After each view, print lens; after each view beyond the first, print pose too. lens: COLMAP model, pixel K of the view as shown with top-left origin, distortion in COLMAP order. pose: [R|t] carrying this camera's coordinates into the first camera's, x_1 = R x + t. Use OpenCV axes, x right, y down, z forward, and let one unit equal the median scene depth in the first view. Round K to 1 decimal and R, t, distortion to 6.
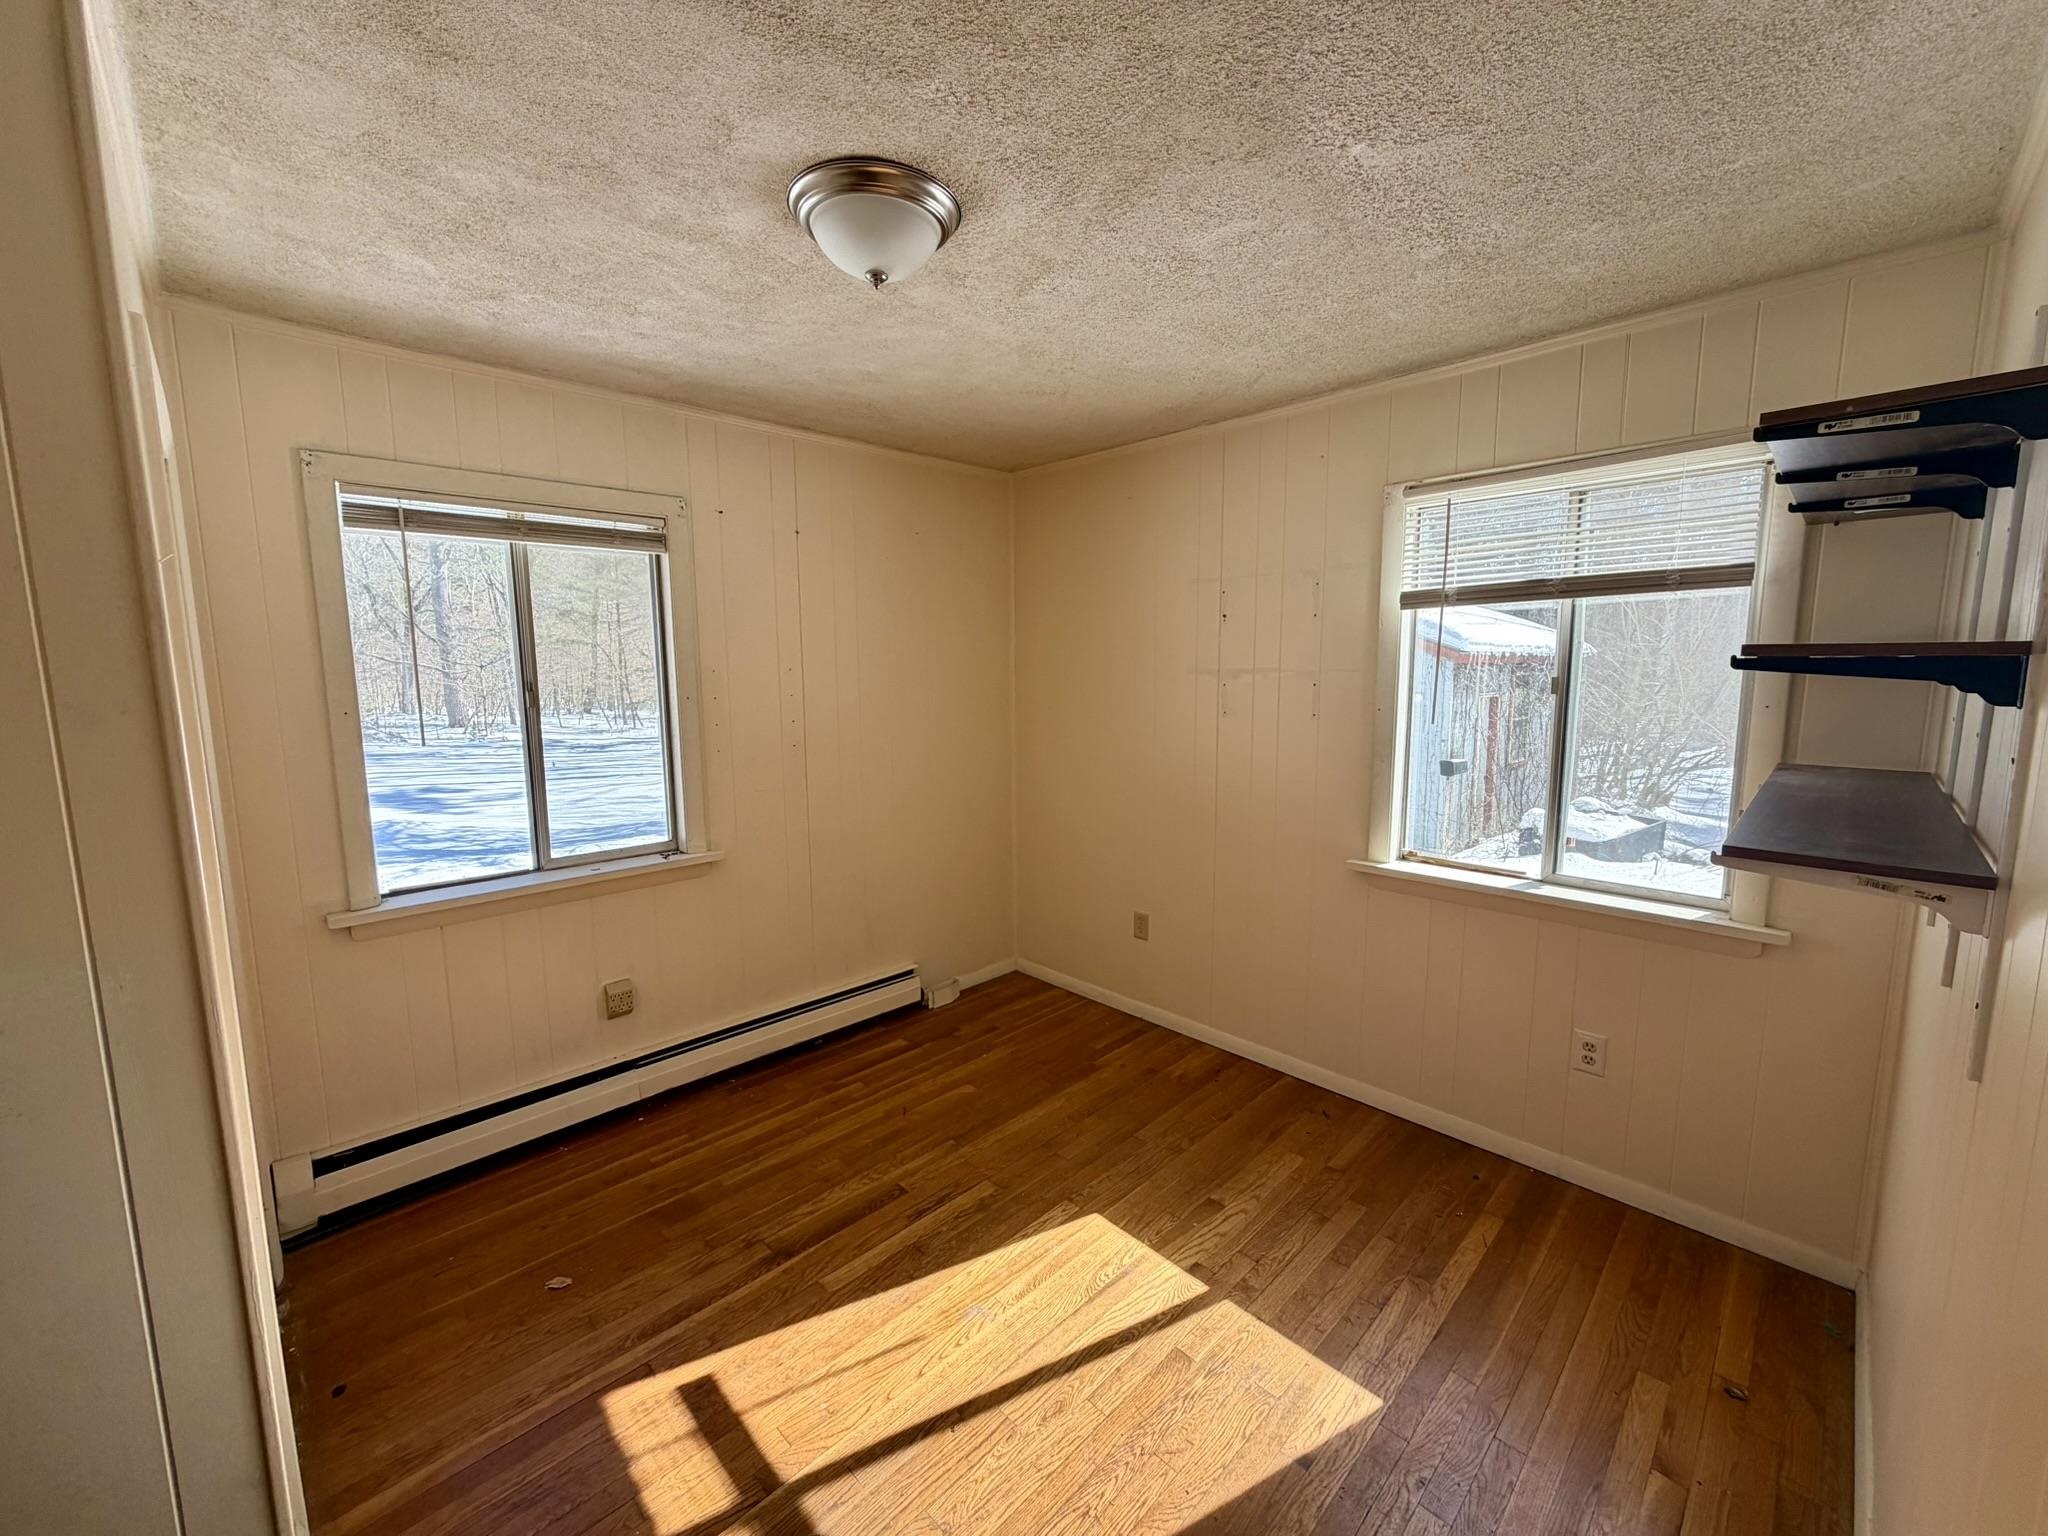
lens RADIAL K [[815.5, 0, 1024.2], [0, 815.5, 769.3], [0, 0, 1]] dist [-0.001454, 0.000516]
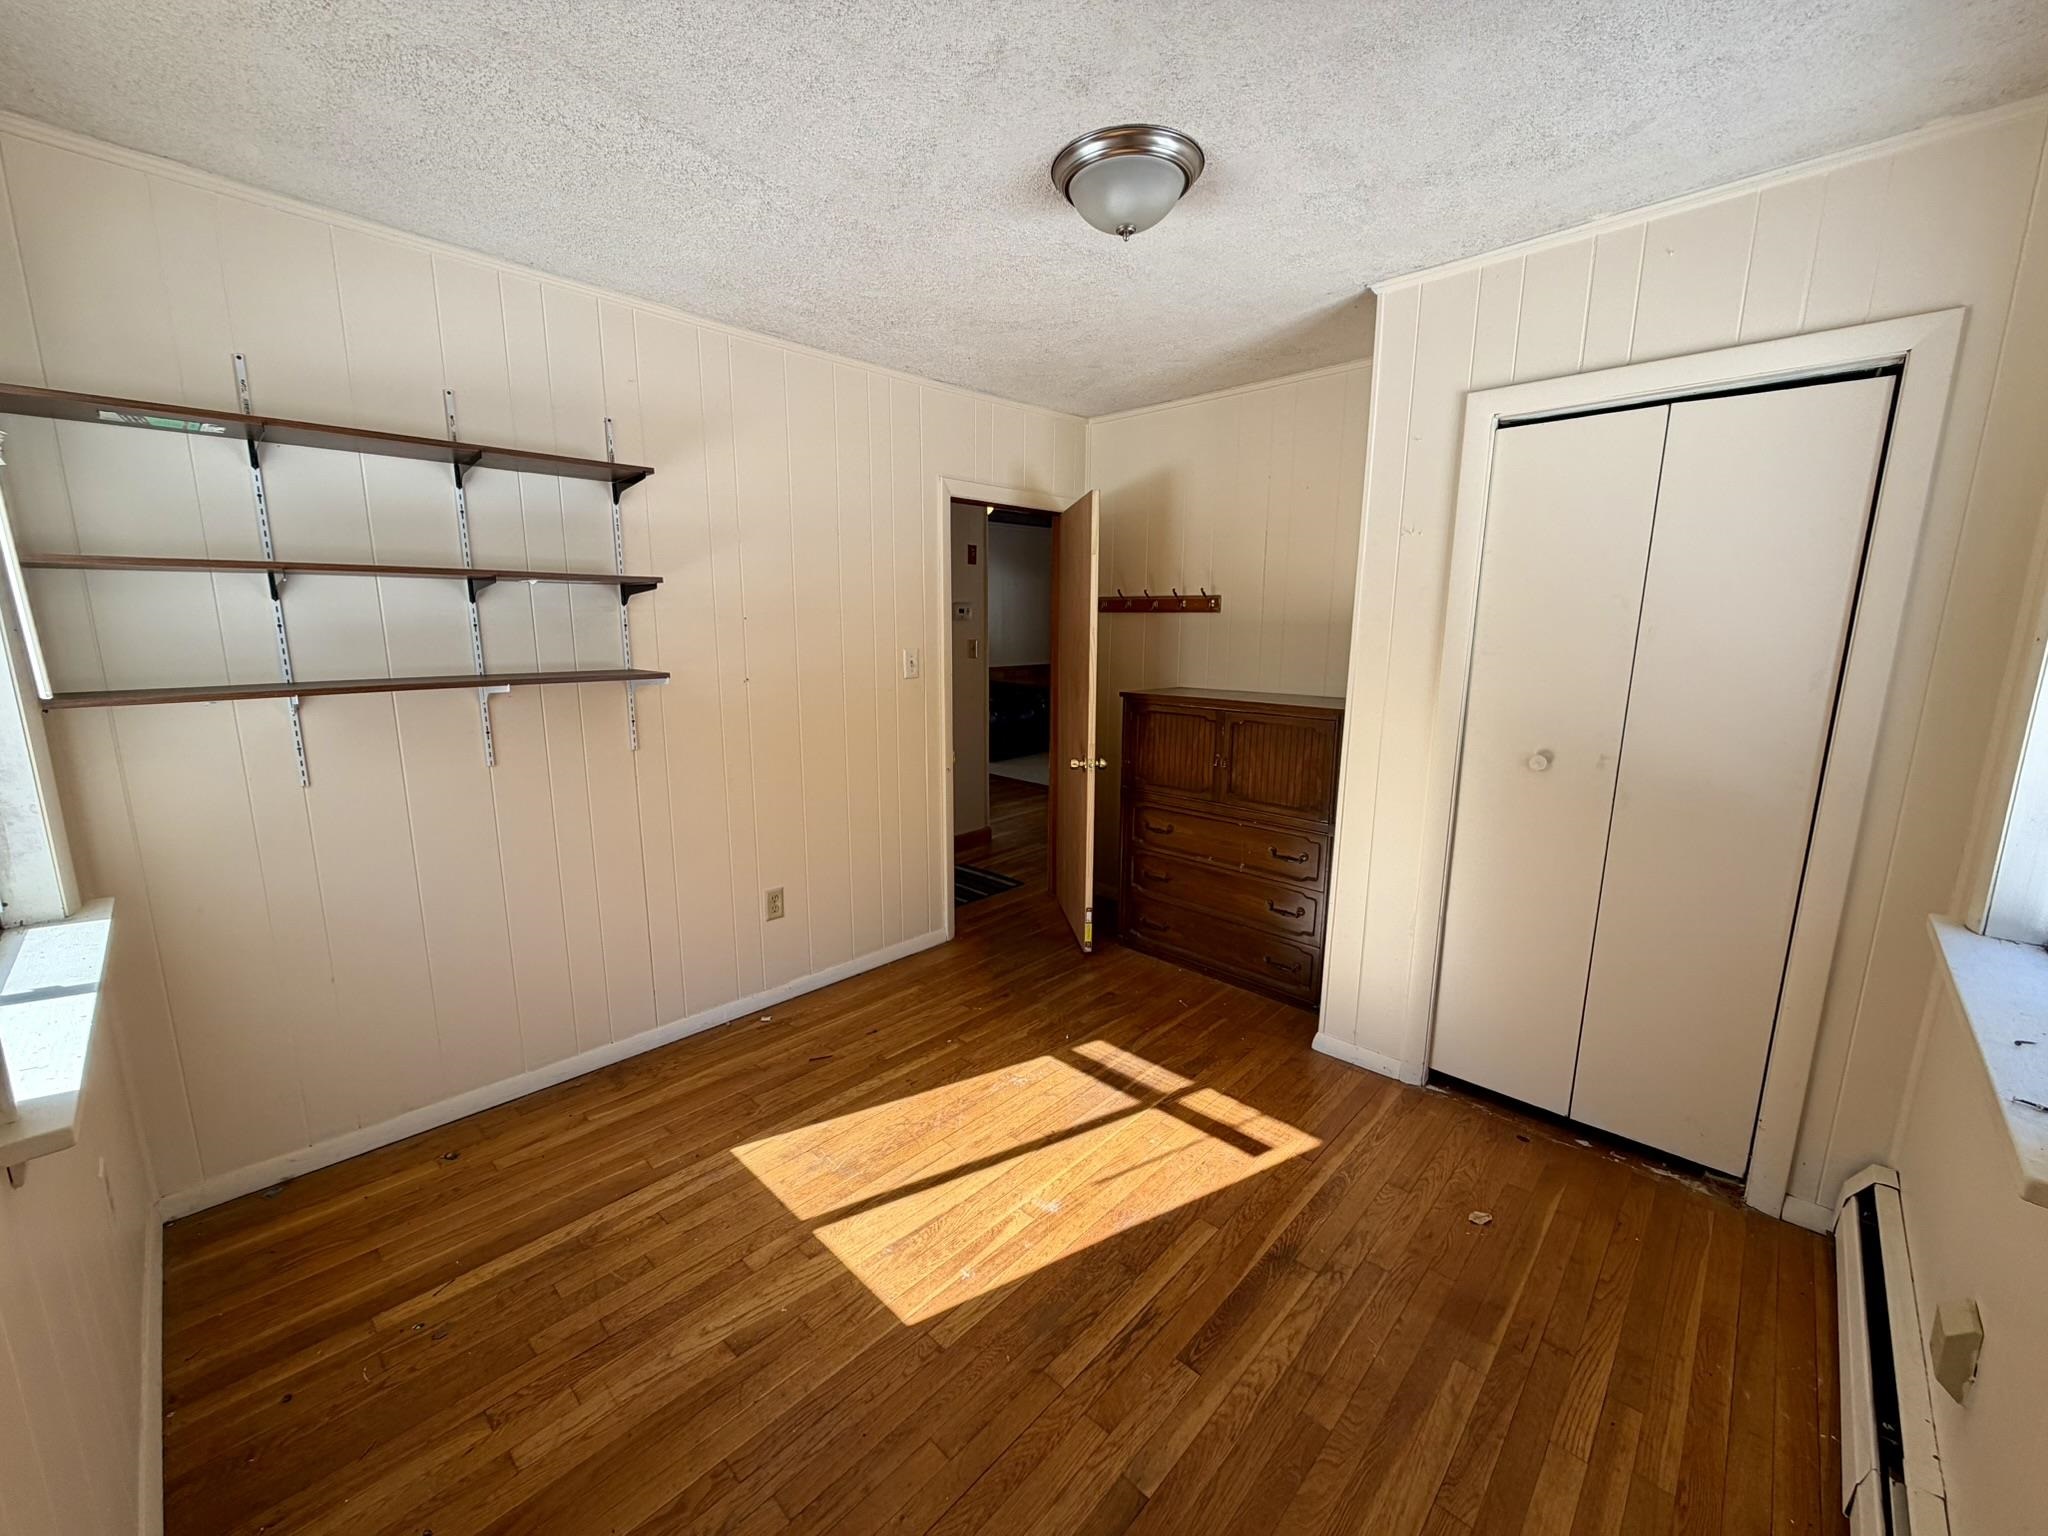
lens RADIAL K [[815.5, 0, 1021.4], [0, 815.5, 768.8], [0, 0, 1]] dist [-0.001454, 0.000516]
pose [[-0.999538, 0.009620, -0.028822, 0.002119], [0.000269, 0.951313, 0.308228, -0.173603], [0.030384, 0.308078, -0.950876, 1.661051]]
